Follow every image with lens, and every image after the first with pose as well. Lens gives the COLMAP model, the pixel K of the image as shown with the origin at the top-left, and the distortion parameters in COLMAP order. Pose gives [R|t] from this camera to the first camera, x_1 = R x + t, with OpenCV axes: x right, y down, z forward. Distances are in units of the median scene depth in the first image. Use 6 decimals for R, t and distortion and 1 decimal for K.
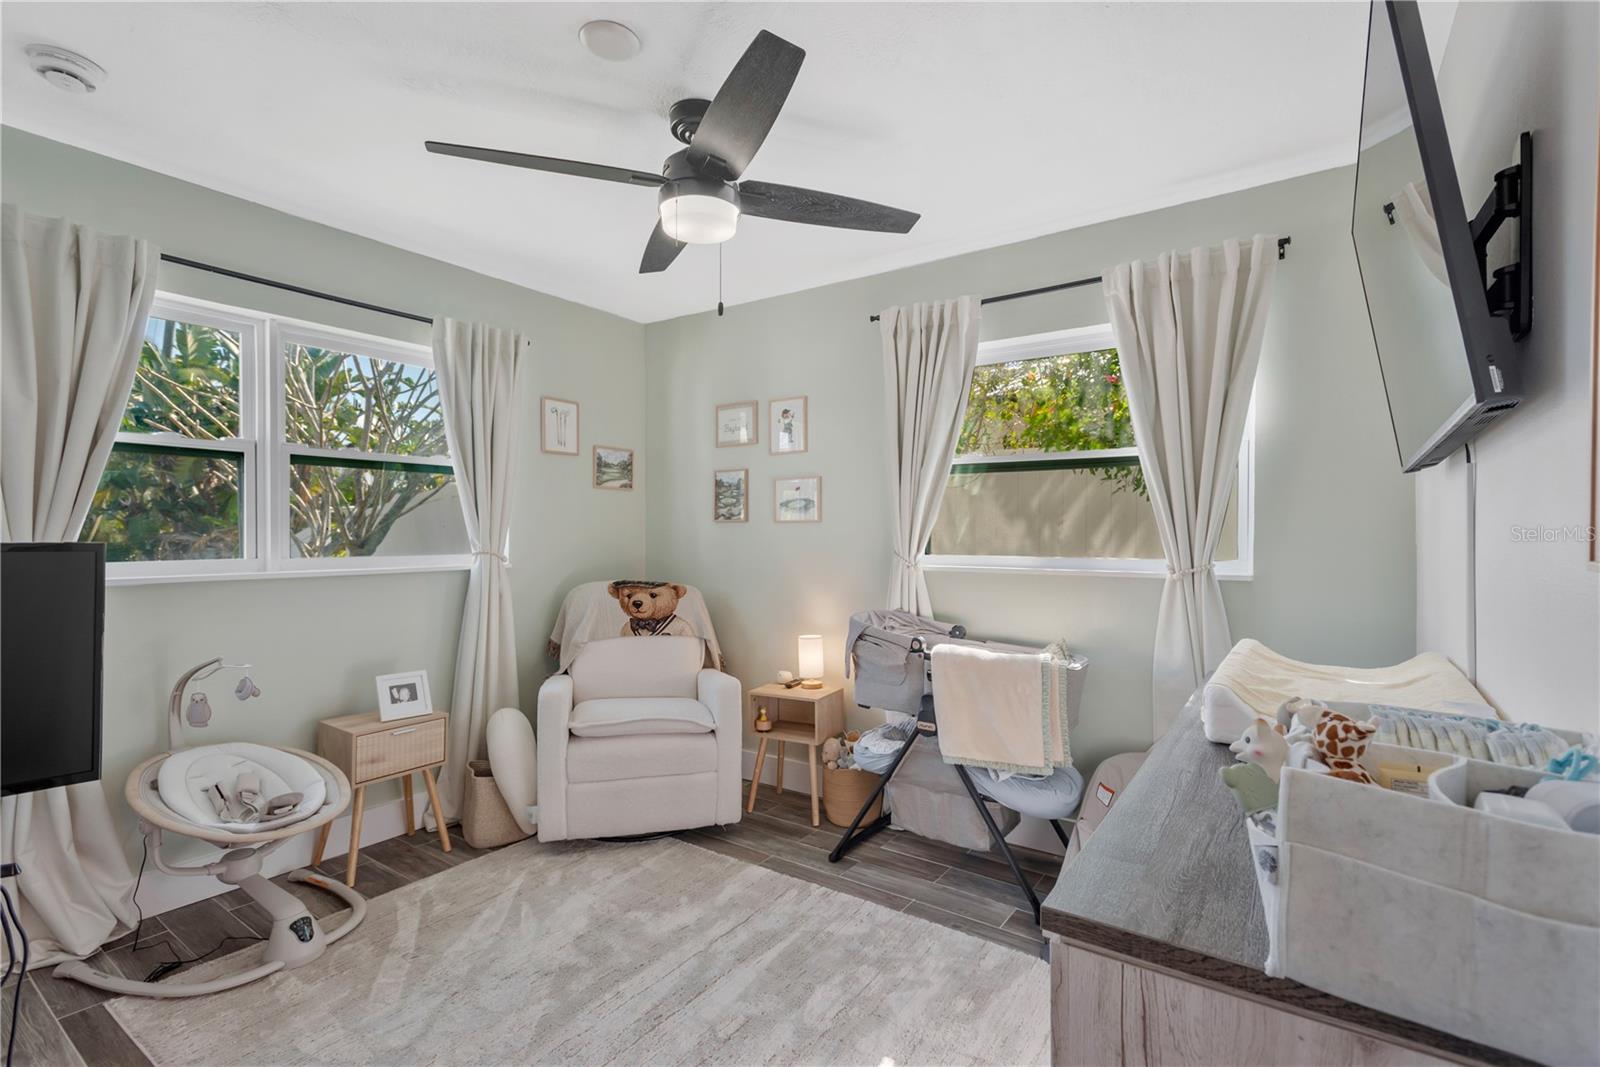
lens RADIAL K [[747.3, 0, 801.1], [0, 747.3, 535.6], [0, 0, 1]] dist [0.018251, -0.004485]
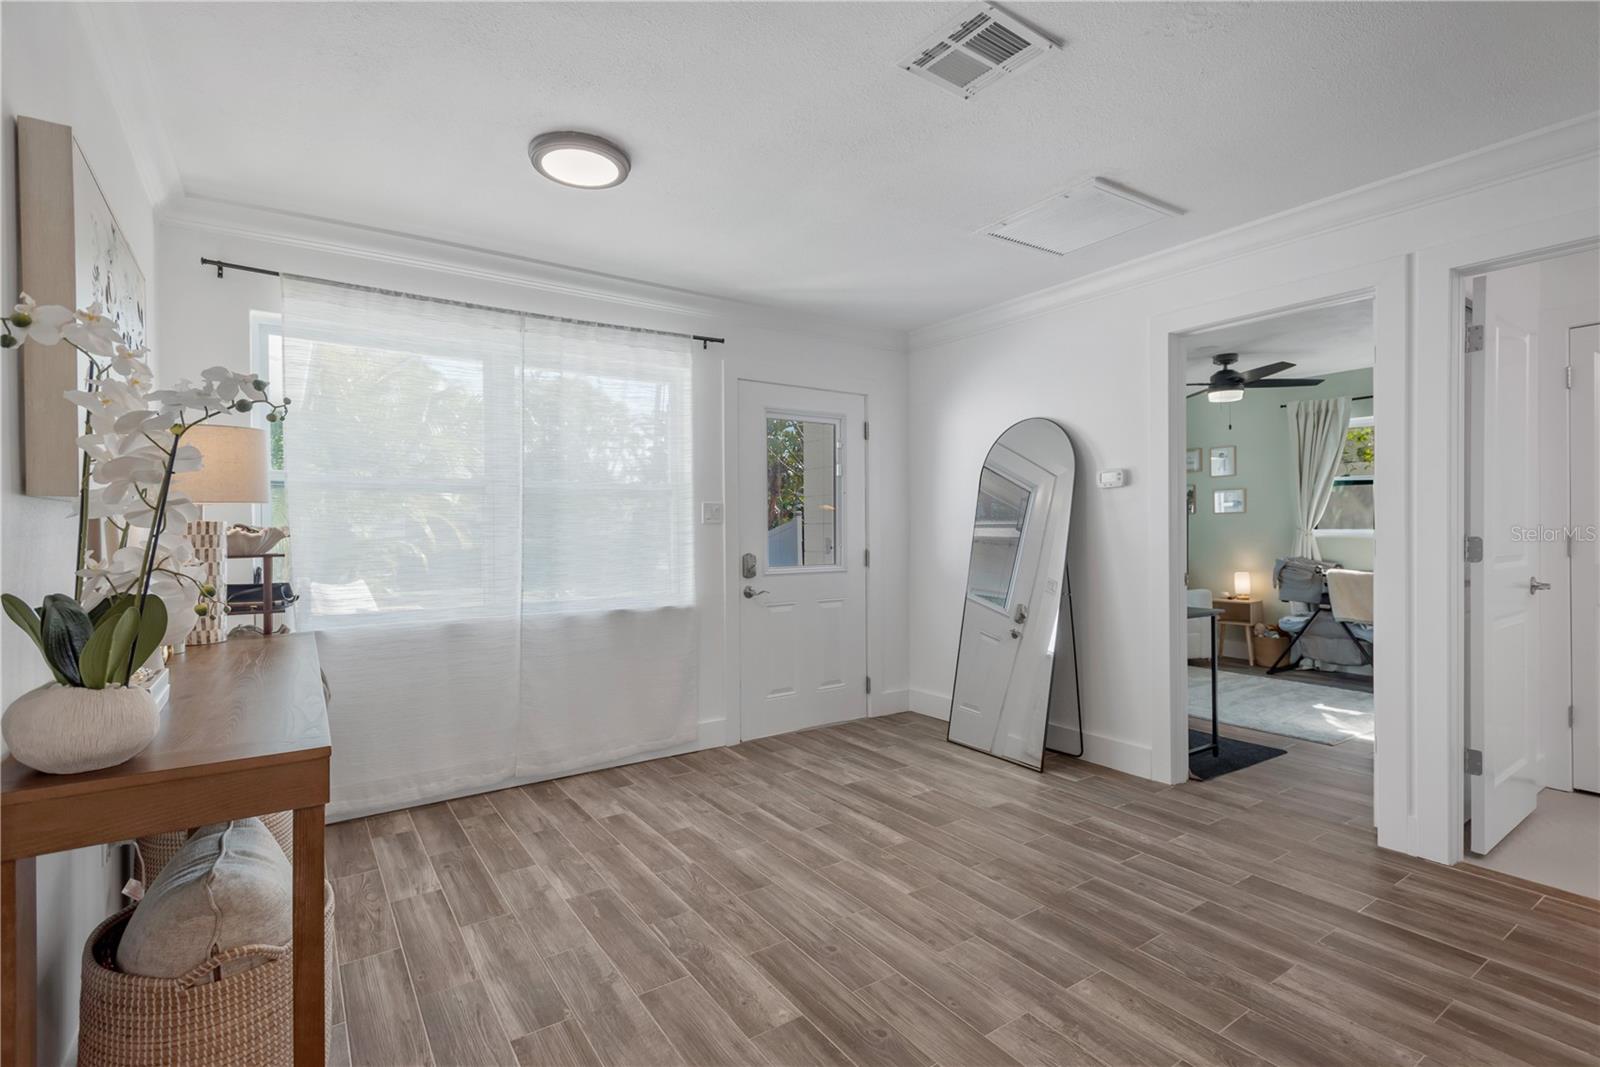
lens RADIAL K [[747.3, 0, 797.5], [0, 747.3, 529.5], [0, 0, 1]] dist [0.018251, -0.004485]
pose [[0.936072, -0.007004, -0.351740, -0.419237], [0.007516, 0.999972, 0.000090, 0.018436], [0.351729, -0.002728, 0.936098, -1.337202]]
